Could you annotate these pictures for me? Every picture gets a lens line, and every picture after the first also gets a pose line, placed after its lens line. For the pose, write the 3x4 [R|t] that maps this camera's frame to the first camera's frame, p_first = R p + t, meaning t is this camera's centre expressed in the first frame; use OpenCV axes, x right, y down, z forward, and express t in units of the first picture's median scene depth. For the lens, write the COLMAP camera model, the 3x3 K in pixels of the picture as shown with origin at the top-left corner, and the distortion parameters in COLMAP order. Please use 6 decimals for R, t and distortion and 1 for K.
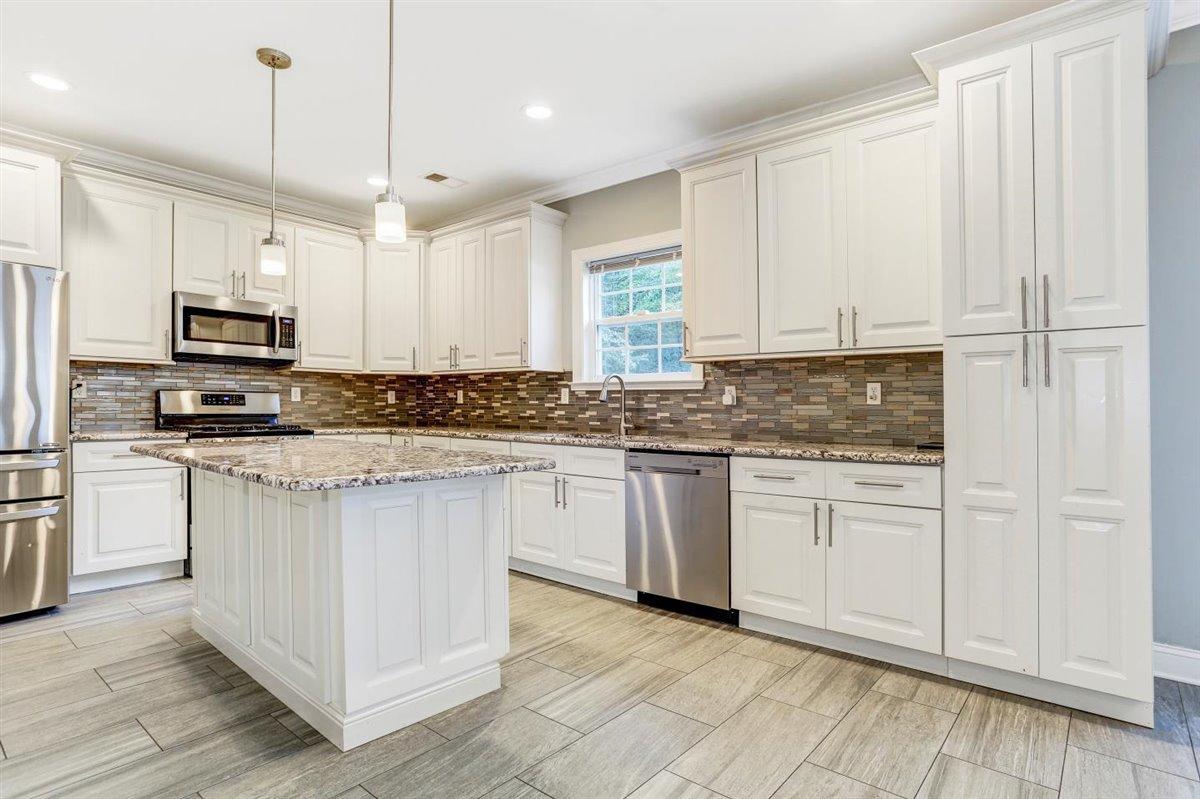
lens RADIAL K [[605.1, 0, 598.4], [0, 605.1, 404.0], [0, 0, 1]] dist [-0.053902, 0.026318]
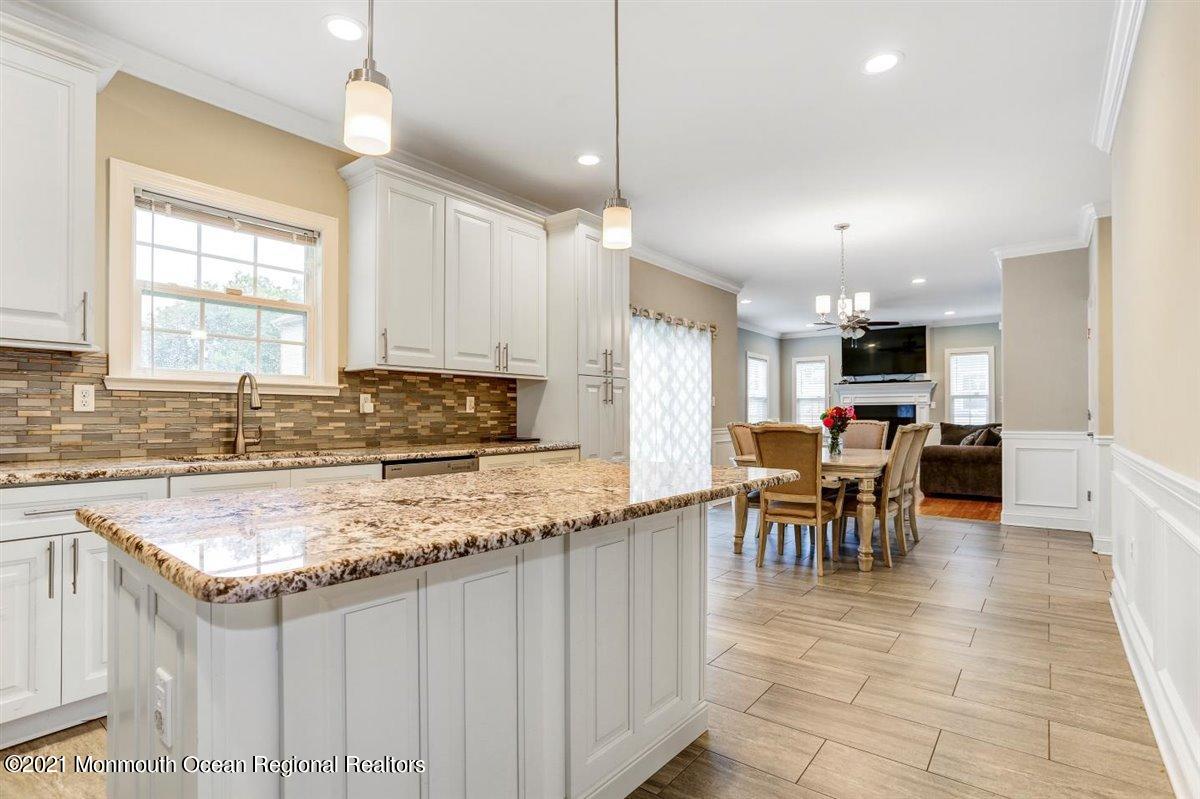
lens RADIAL K [[648.4, 0, 600.9], [0, 648.4, 404.9], [0, 0, 1]] dist [-0.075161, 0.044262]
pose [[-0.061146, 0.008697, 0.998091, -0.926545], [-0.004955, 0.999947, -0.009017, -0.004777], [-0.998117, -0.005497, -0.061099, 0.730596]]
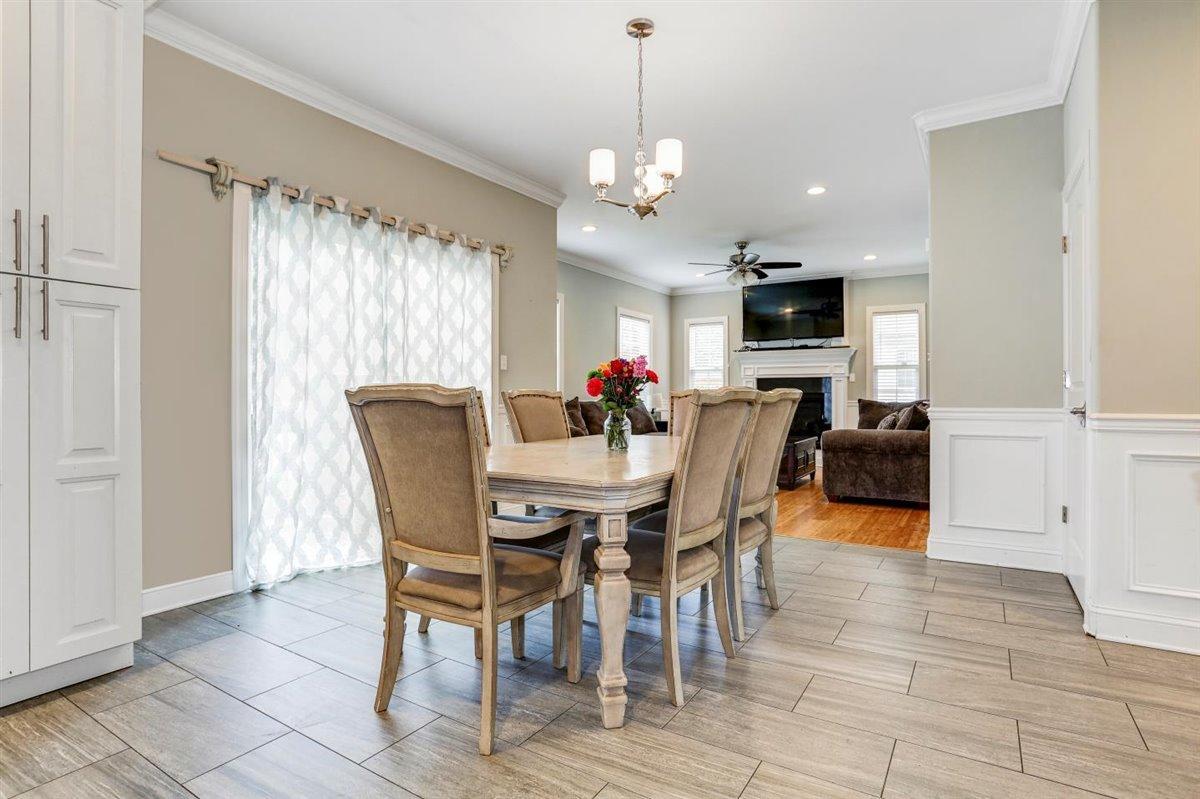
lens RADIAL K [[638.8, 0, 623.0], [0, 638.8, 388.5], [0, 0, 1]] dist [-0.078593, 0.043853]
pose [[-0.157196, 0.006678, 0.987545, -0.185604], [-0.006955, 0.999945, -0.007869, 0.027978], [-0.987543, -0.008105, -0.157141, 0.173274]]
